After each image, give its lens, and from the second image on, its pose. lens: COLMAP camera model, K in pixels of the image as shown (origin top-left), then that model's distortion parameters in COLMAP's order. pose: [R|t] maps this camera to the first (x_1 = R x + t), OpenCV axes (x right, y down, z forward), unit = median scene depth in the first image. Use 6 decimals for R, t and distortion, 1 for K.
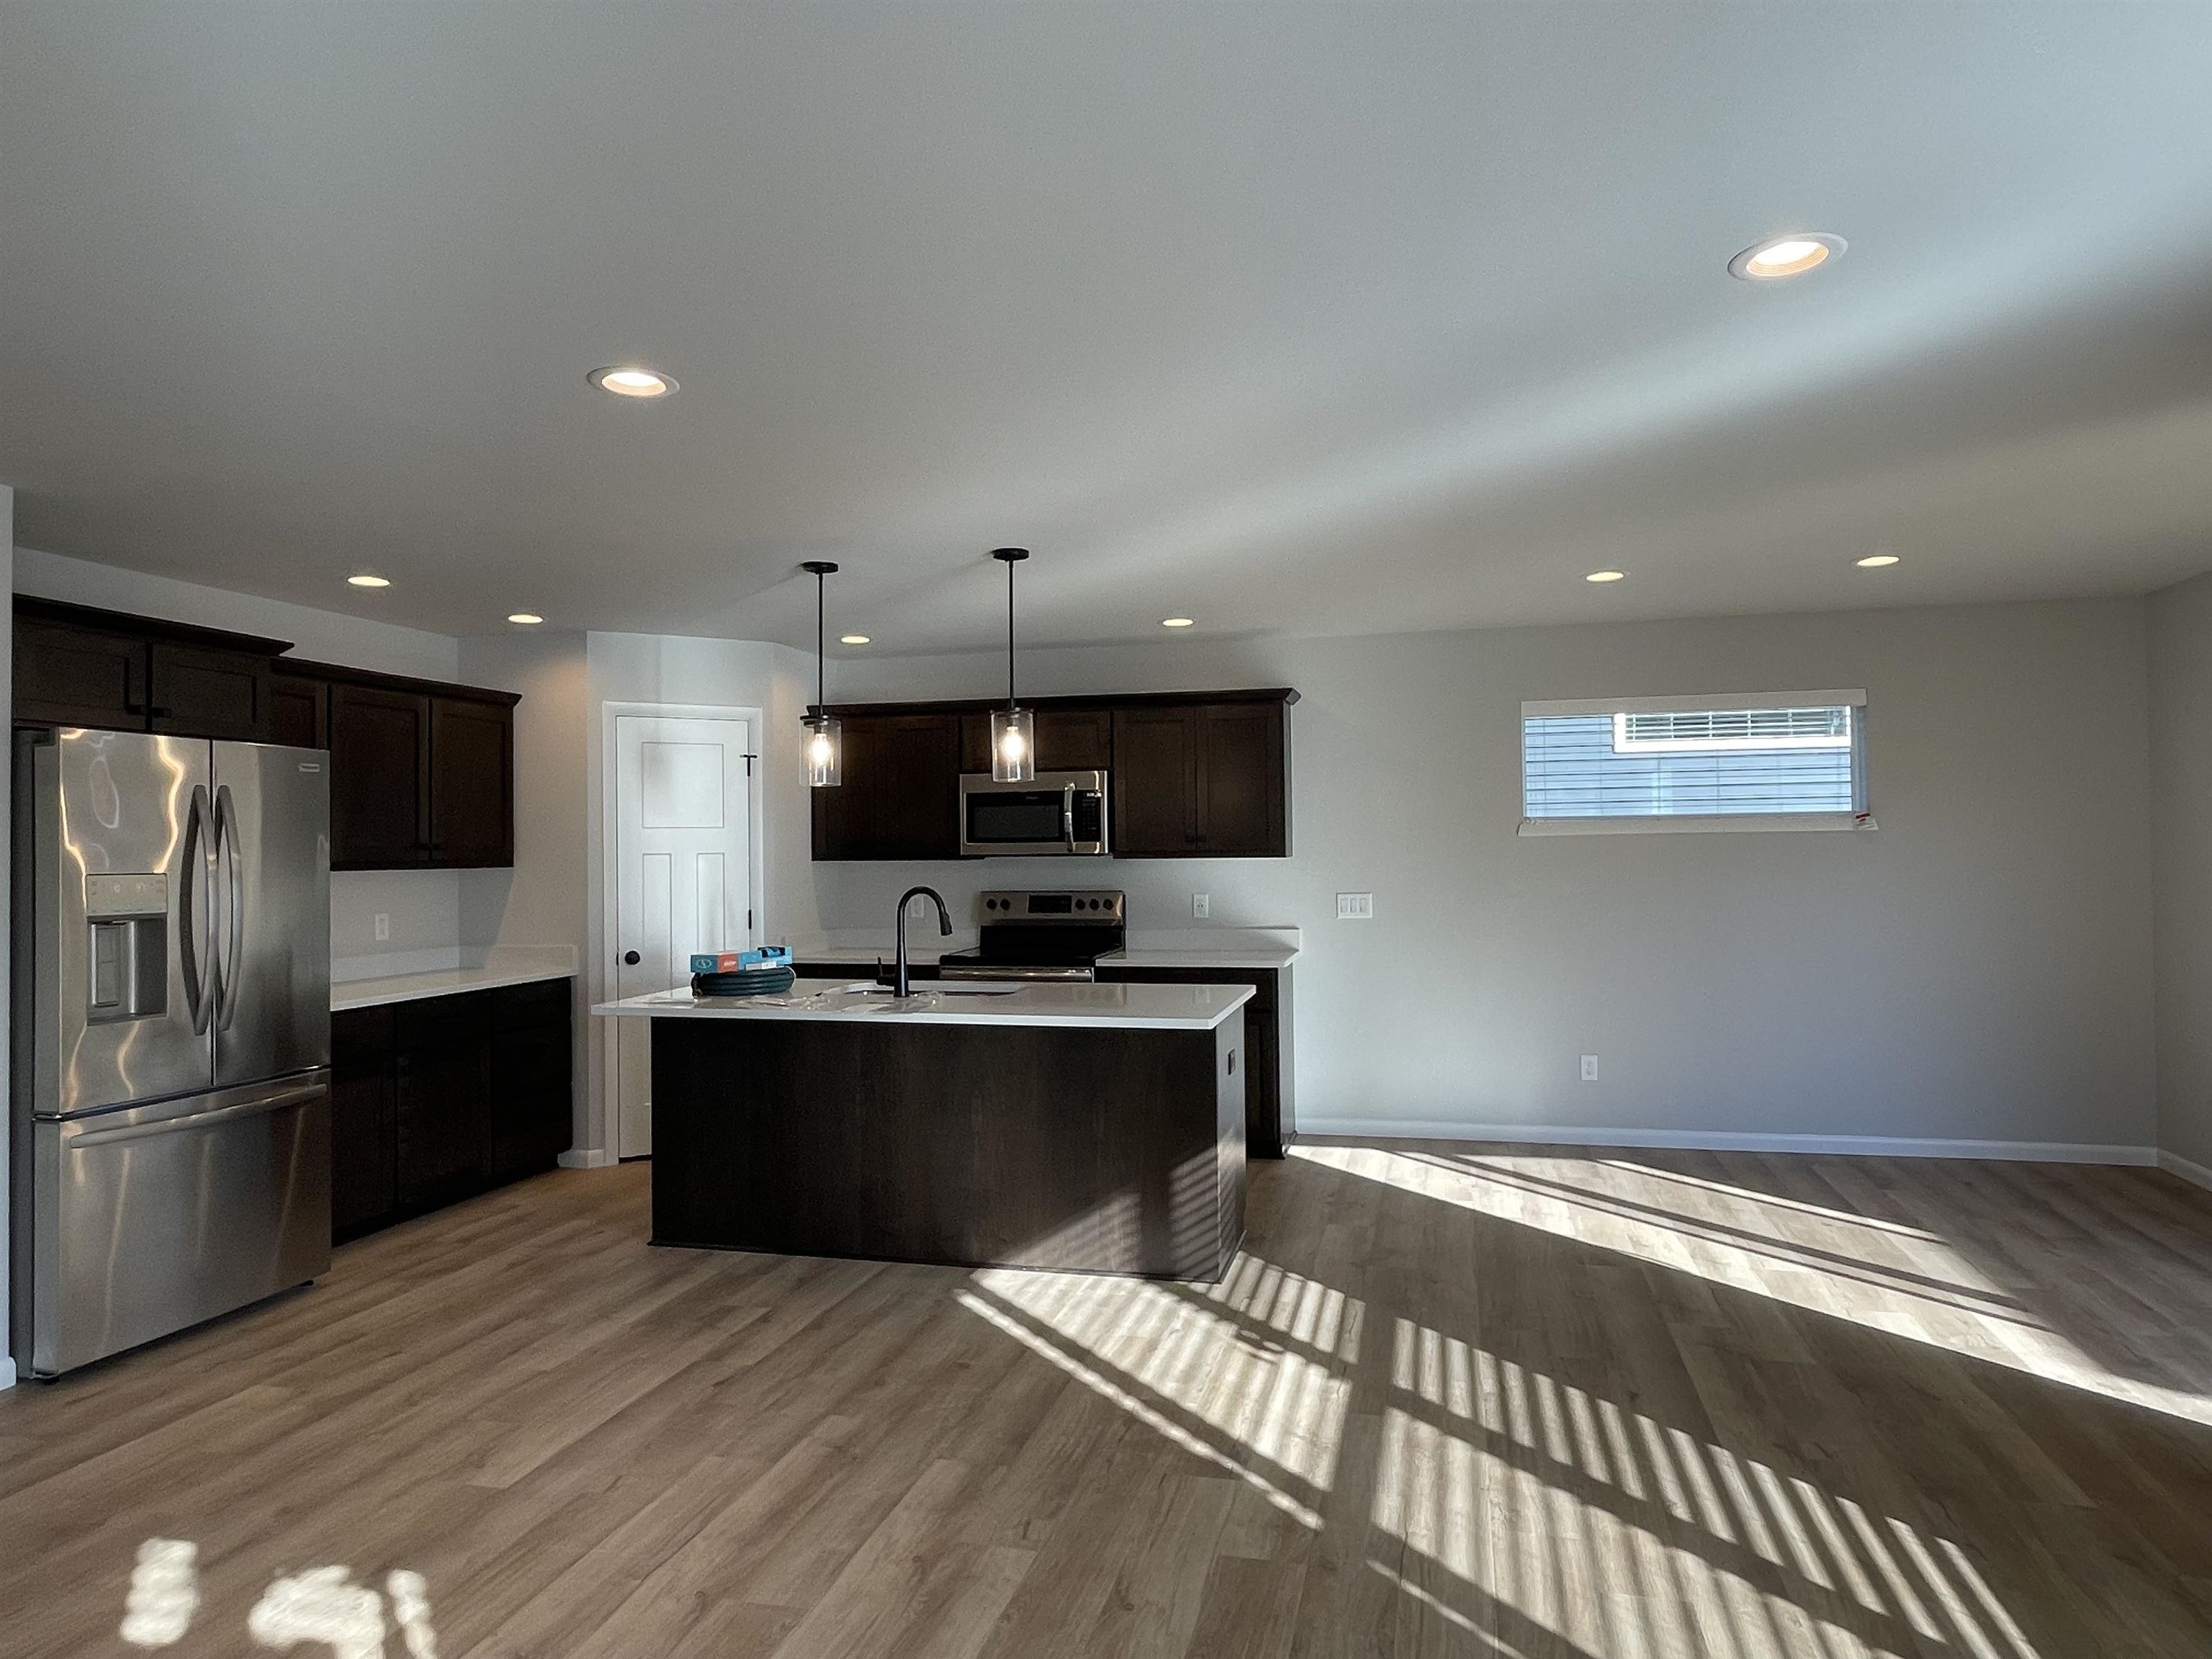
lens RADIAL K [[1366.9, 0, 1106.0], [0, 1366.9, 829.5], [0, 0, 1]] dist [-0.006174, -0.000445]
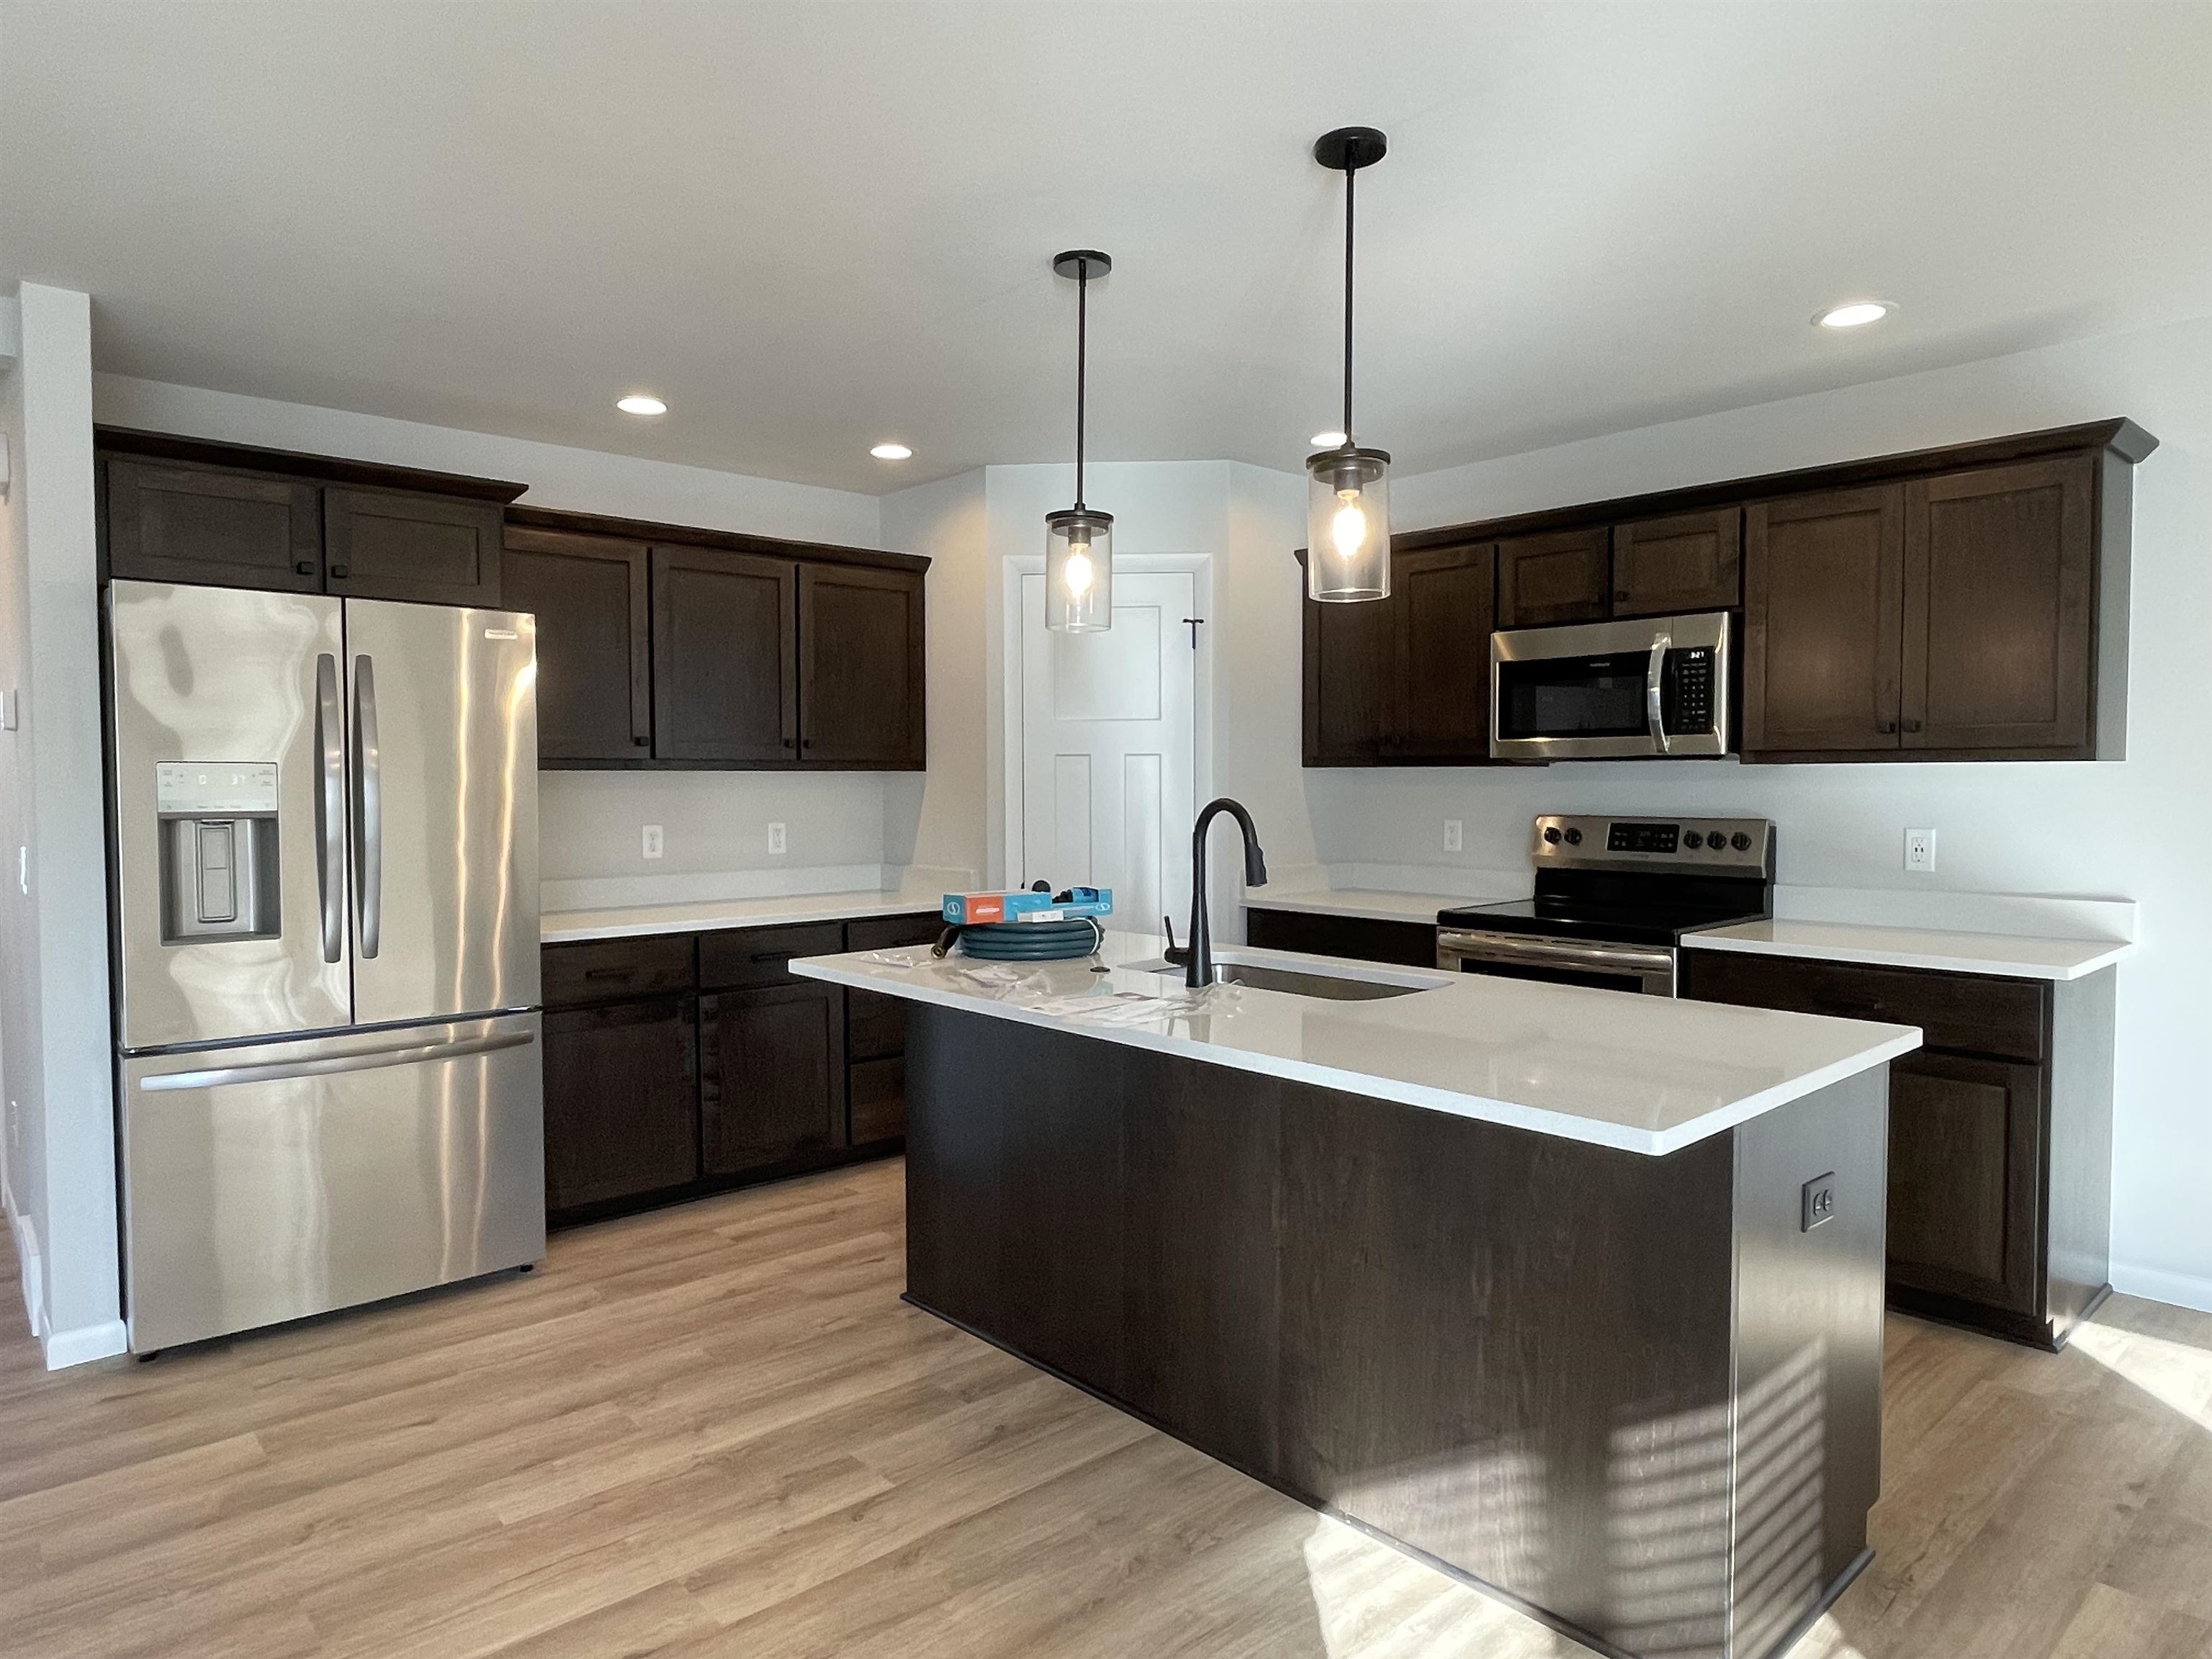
lens RADIAL K [[1346.7, 0, 1106.0], [0, 1346.7, 829.5], [0, 0, 1]] dist [-0.003828, -0.003258]
pose [[0.829715, 0.029881, -0.557387, 0.160315], [0.001221, 0.998467, 0.055344, 0.027191], [0.558186, -0.046601, 0.828406, 0.585915]]
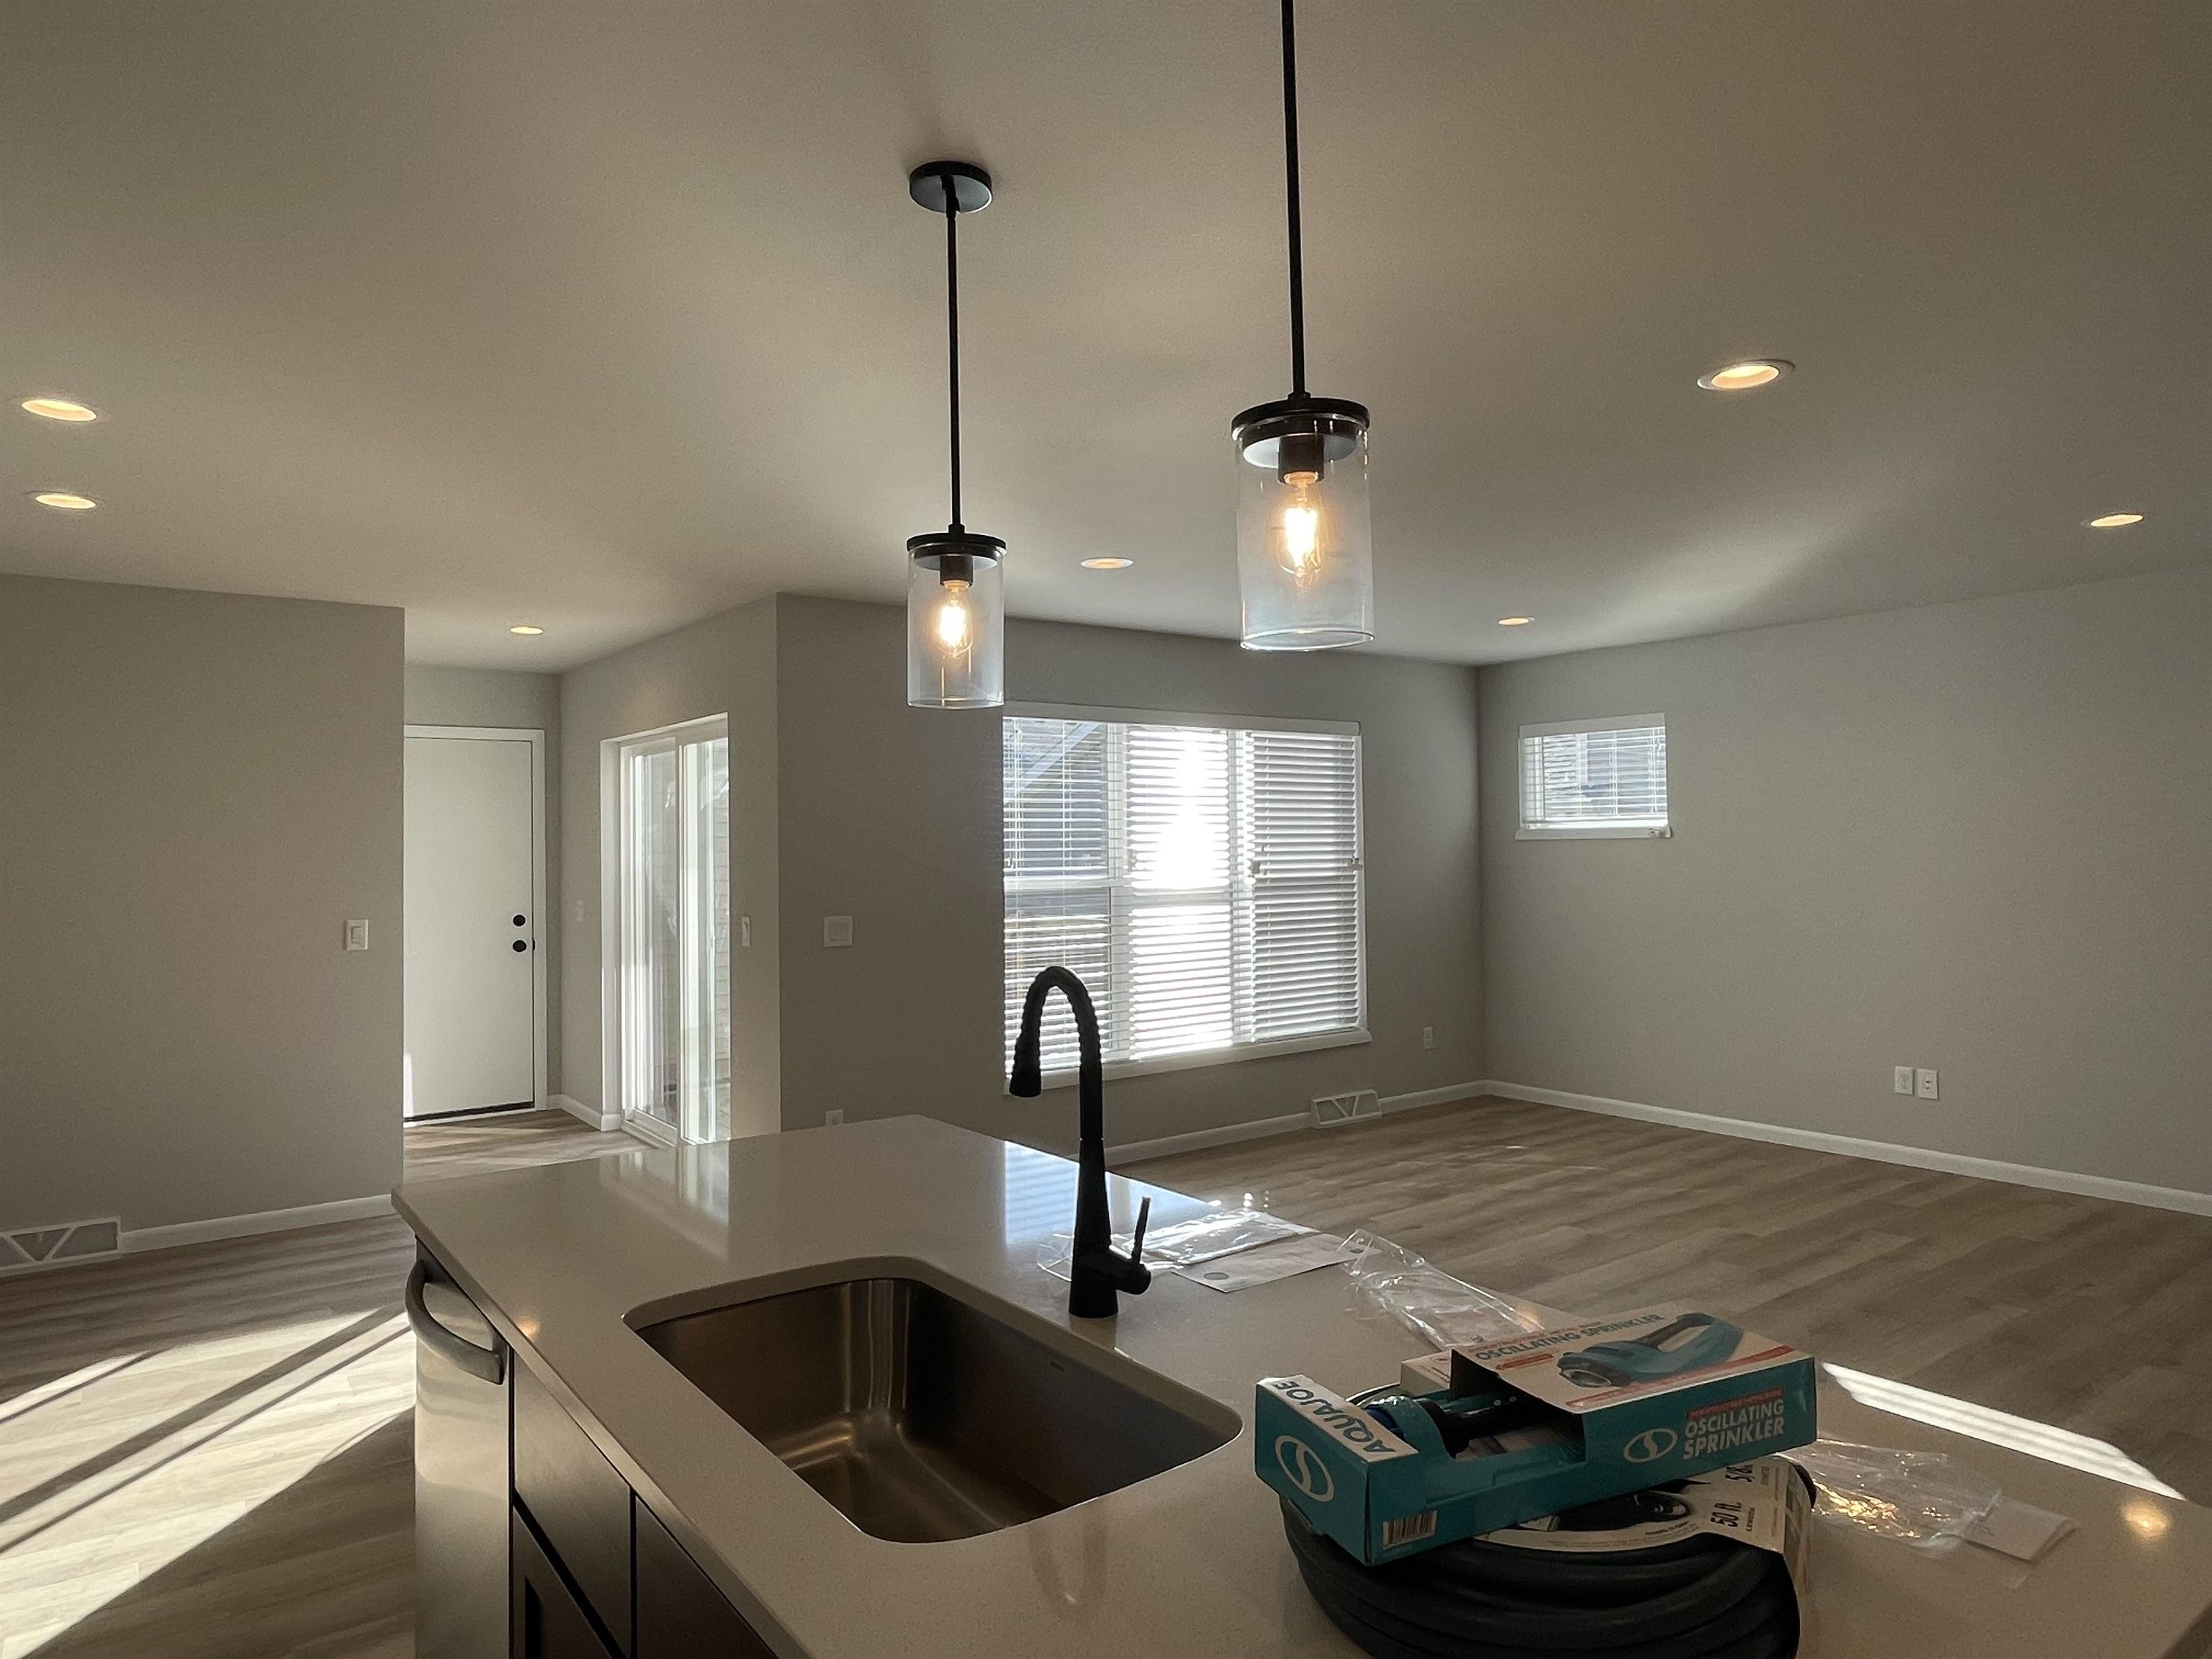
lens RADIAL K [[1346.7, 0, 1106.0], [0, 1346.7, 829.5], [0, 0, 1]] dist [-0.003828, -0.003258]
pose [[-0.778066, 0.032495, 0.627341, -0.424215], [0.014763, 0.999331, -0.033453, 0.020001], [-0.628009, -0.016767, -0.778026, 1.463228]]
